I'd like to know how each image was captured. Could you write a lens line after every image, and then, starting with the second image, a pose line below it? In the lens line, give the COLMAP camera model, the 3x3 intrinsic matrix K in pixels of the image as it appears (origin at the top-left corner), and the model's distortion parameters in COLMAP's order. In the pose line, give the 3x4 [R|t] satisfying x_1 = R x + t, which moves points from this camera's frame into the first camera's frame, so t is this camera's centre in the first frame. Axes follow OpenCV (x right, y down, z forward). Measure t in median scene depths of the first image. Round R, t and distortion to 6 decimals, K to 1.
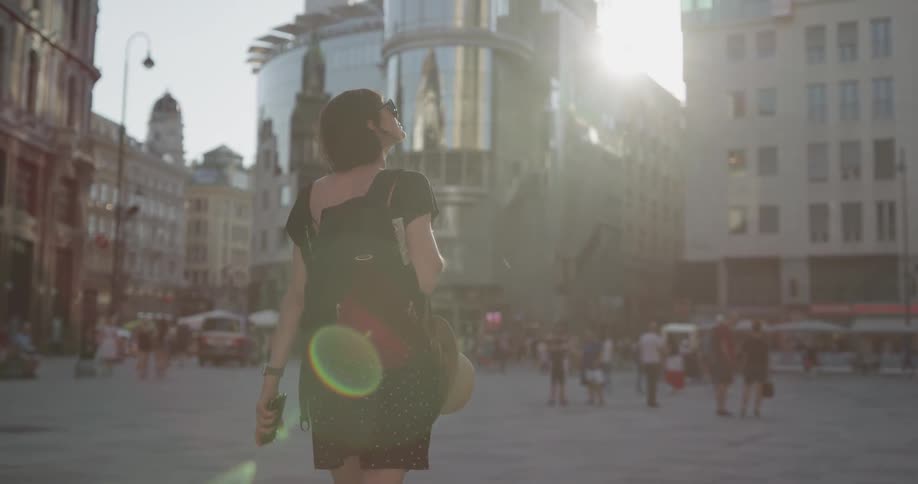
lens RADIAL K [[1071.6, 0, 459.0], [0, 1071.6, 242.0], [0, 0, 1]] dist [-0.016464, 0.030020]
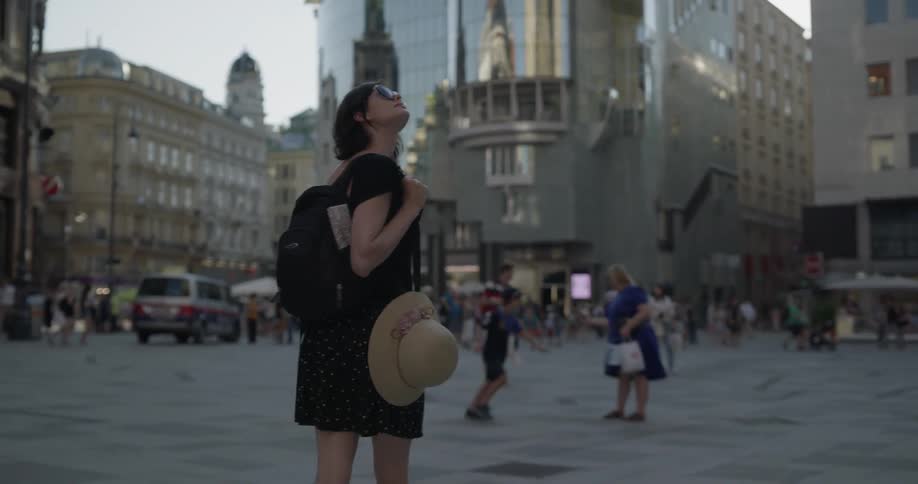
lens RADIAL K [[1064.8, 0, 476.1], [0, 1064.8, 240.0], [0, 0, 1]] dist [-0.011824, -0.000222]
pose [[0.995188, -0.019627, -0.095995, 0.017047], [0.021846, 0.999517, 0.022120, 0.010089], [0.095514, -0.024110, 0.995136, 0.090289]]
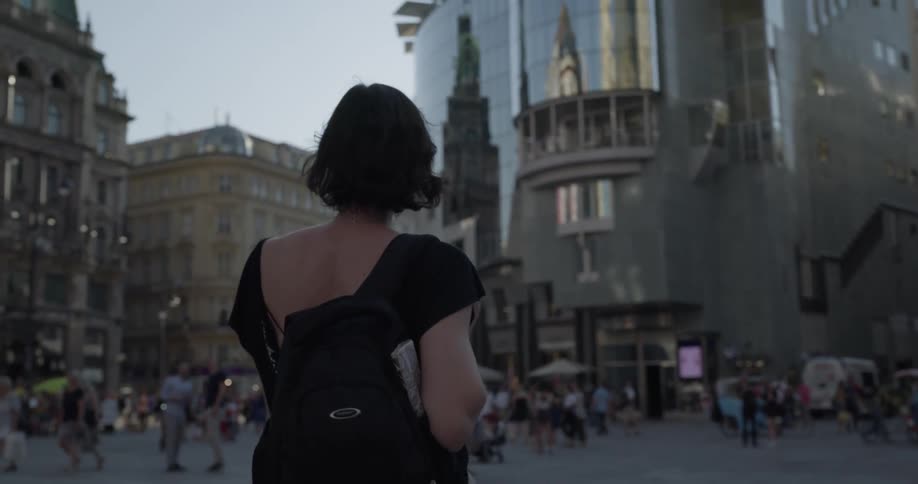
lens RADIAL K [[1088.7, 0, 471.6], [0, 1088.7, 238.8], [0, 0, 1]] dist [-0.018881, -0.004716]
pose [[0.950375, -0.075768, -0.301740, 0.057066], [0.058549, 0.996119, -0.065718, 0.019598], [0.305549, 0.044790, 0.951122, 0.182987]]
